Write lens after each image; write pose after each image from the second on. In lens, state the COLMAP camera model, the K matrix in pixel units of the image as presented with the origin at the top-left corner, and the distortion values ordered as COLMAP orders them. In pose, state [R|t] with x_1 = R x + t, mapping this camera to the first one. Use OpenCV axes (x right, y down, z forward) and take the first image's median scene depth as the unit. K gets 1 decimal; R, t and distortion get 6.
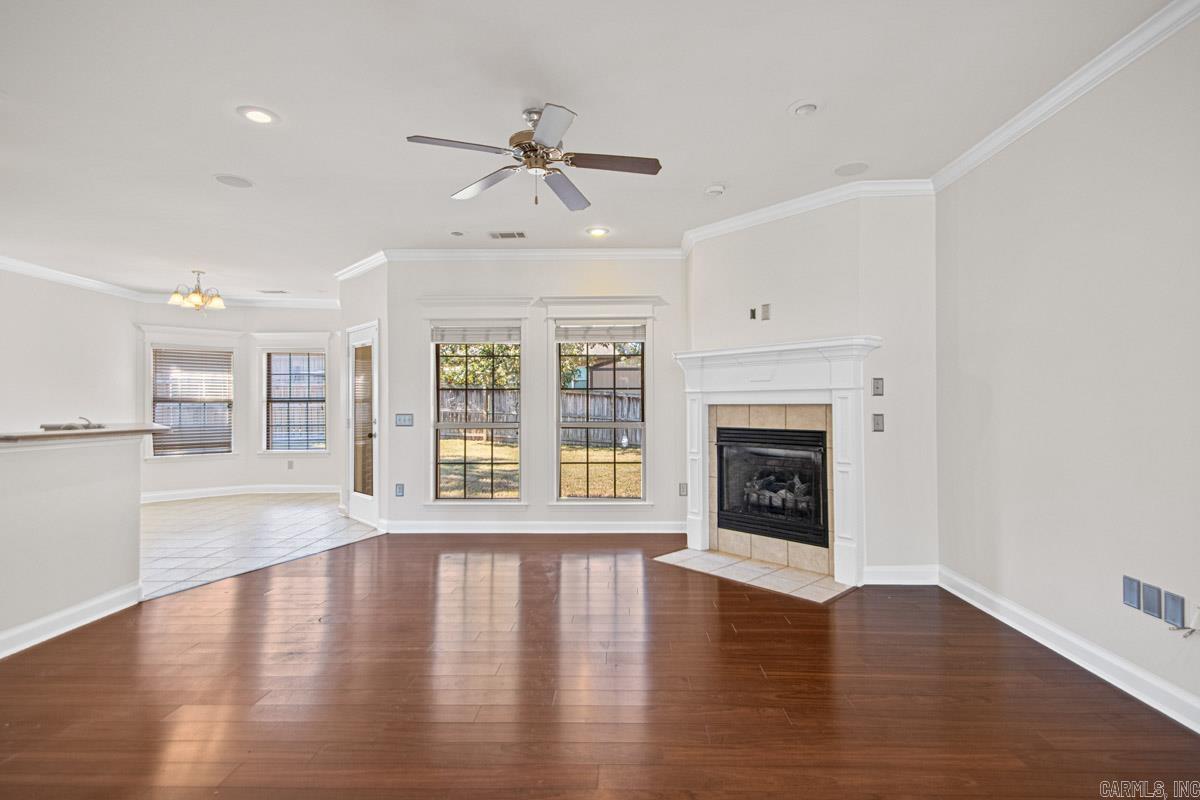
lens RADIAL K [[558.0, 0, 626.2], [0, 558.0, 400.7], [0, 0, 1]] dist [0.012394, -0.014136]
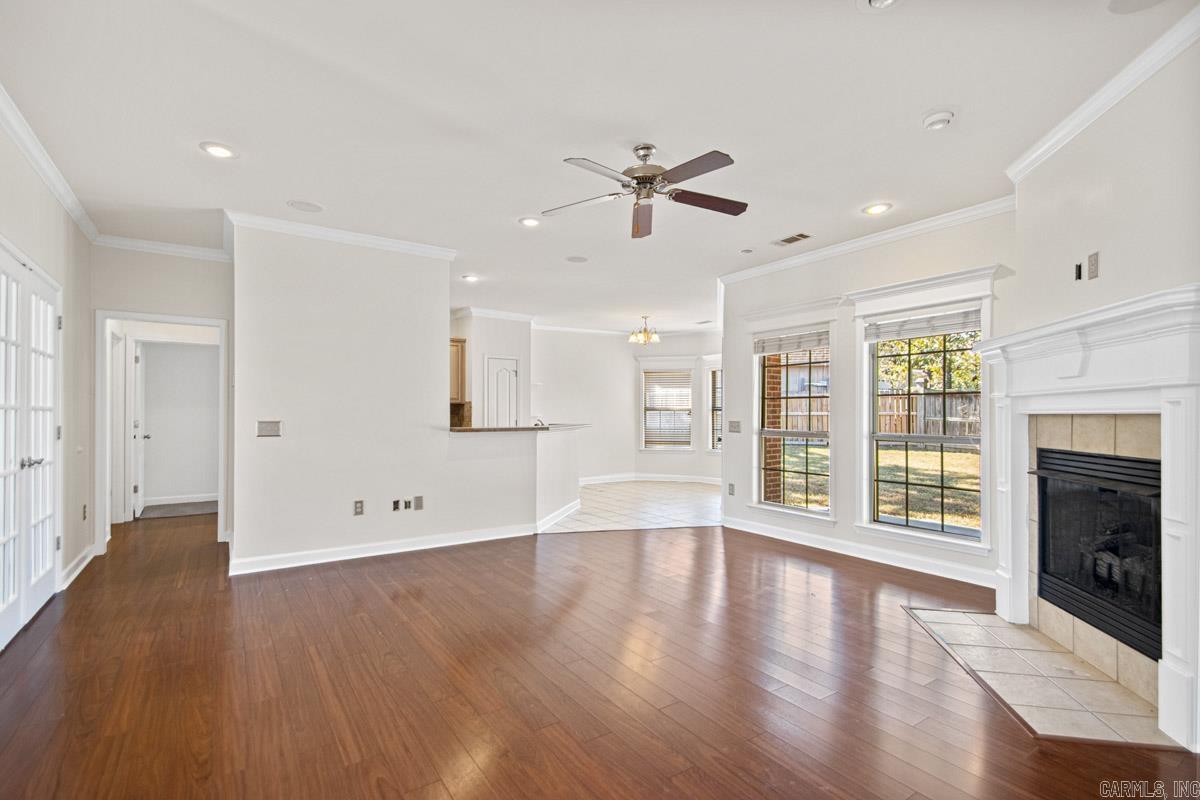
lens RADIAL K [[558.0, 0, 615.3], [0, 558.0, 411.7], [0, 0, 1]] dist [0.012394, -0.014136]
pose [[0.570432, 0.001423, -0.821343, 0.328393], [0.002365, 0.999992, 0.003375, 0.000525], [0.821341, -0.003868, 0.570424, 0.147924]]
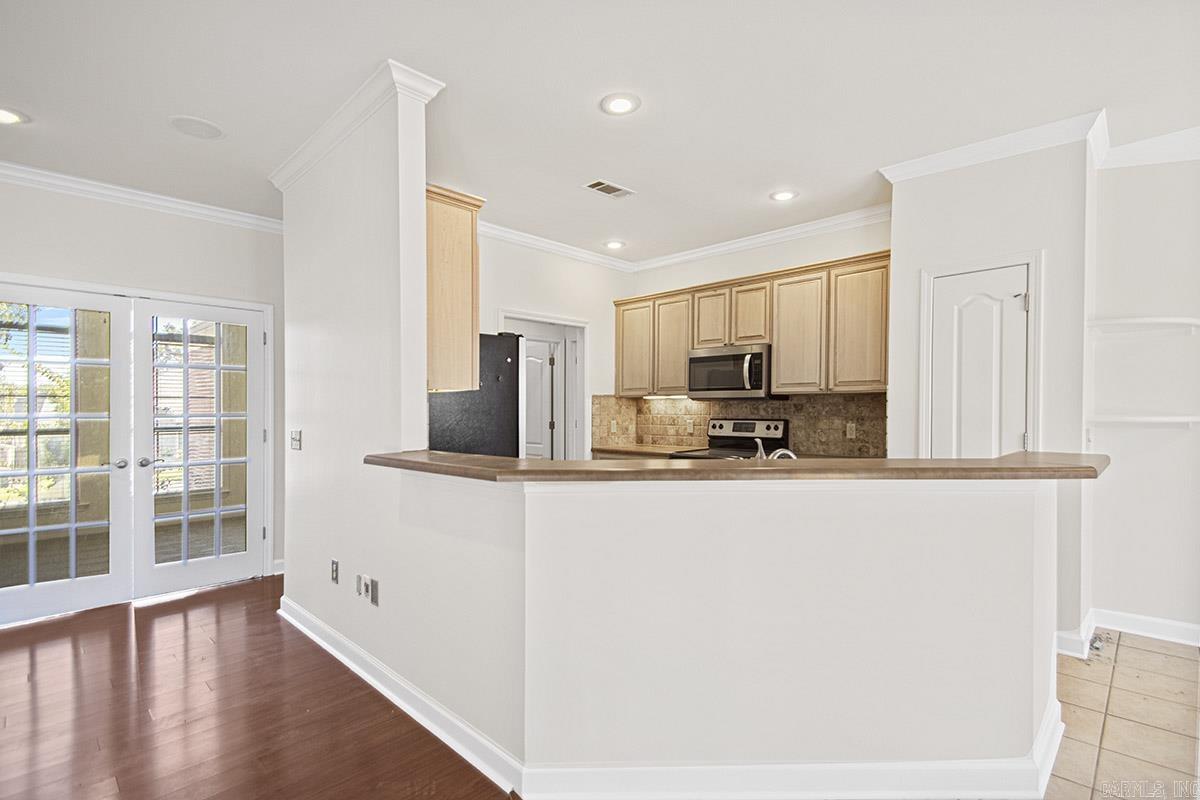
lens RADIAL K [[558.0, 0, 611.1], [0, 558.0, 416.7], [0, 0, 1]] dist [0.012394, -0.014136]
pose [[-0.711236, 0.019528, -0.702682, -0.320460], [0.013516, 0.999809, 0.014105, -0.002480], [0.702823, 0.000534, -0.711365, 0.804651]]
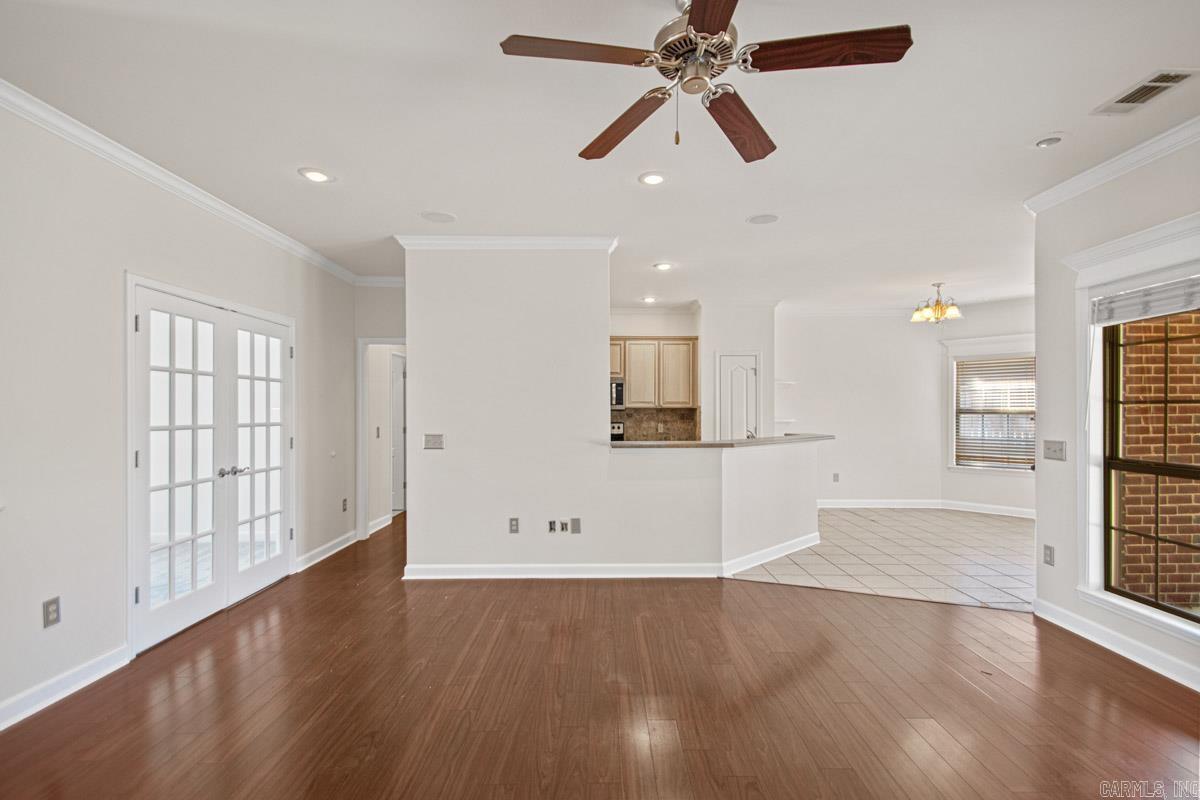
lens RADIAL K [[558.0, 0, 600.9], [0, 558.0, 412.0], [0, 0, 1]] dist [0.012394, -0.014136]
pose [[-0.005312, 0.006610, -0.999964, 0.225776], [0.010709, 0.999921, 0.006553, -0.016898], [0.999929, -0.010674, -0.005382, 0.407379]]
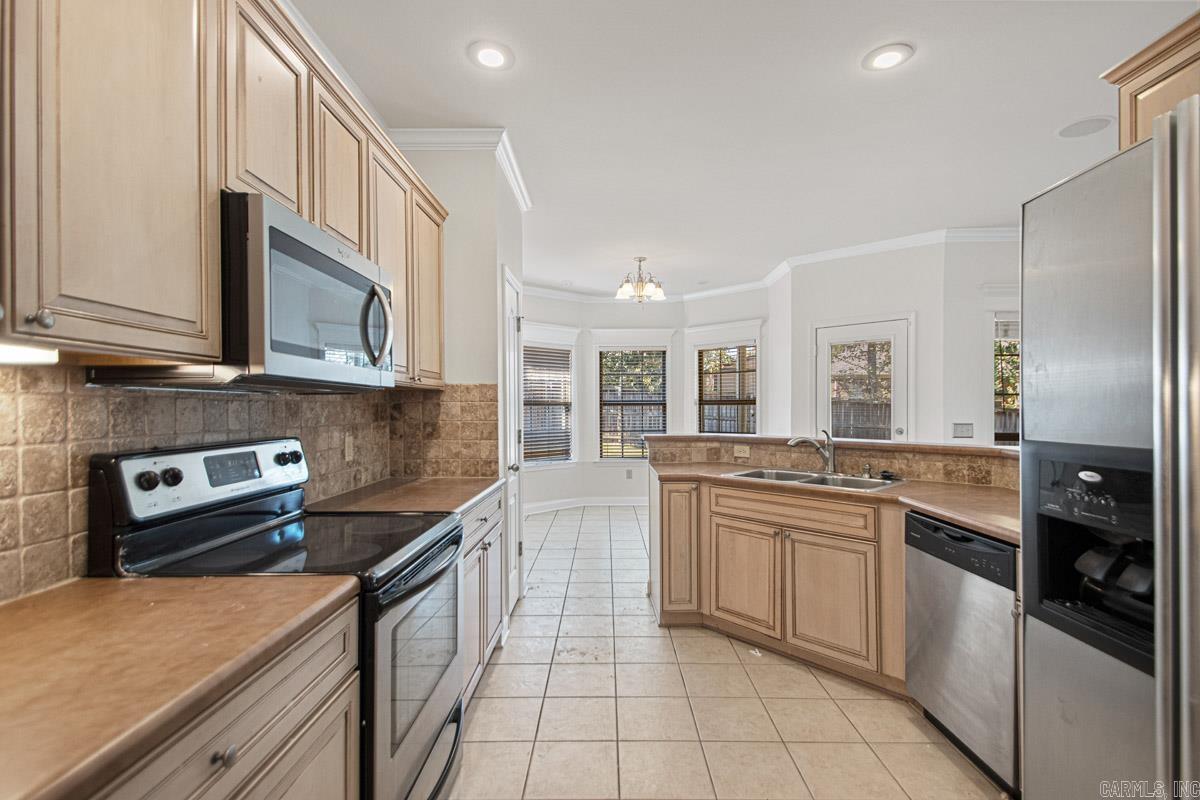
lens RADIAL K [[558.0, 0, 621.6], [0, 558.0, 406.8], [0, 0, 1]] dist [0.012394, -0.014136]
pose [[0.999897, 0.001850, 0.014238, -0.804528], [-0.002012, 0.999934, 0.011354, -0.007091], [-0.014216, -0.011382, 0.999834, 0.127610]]
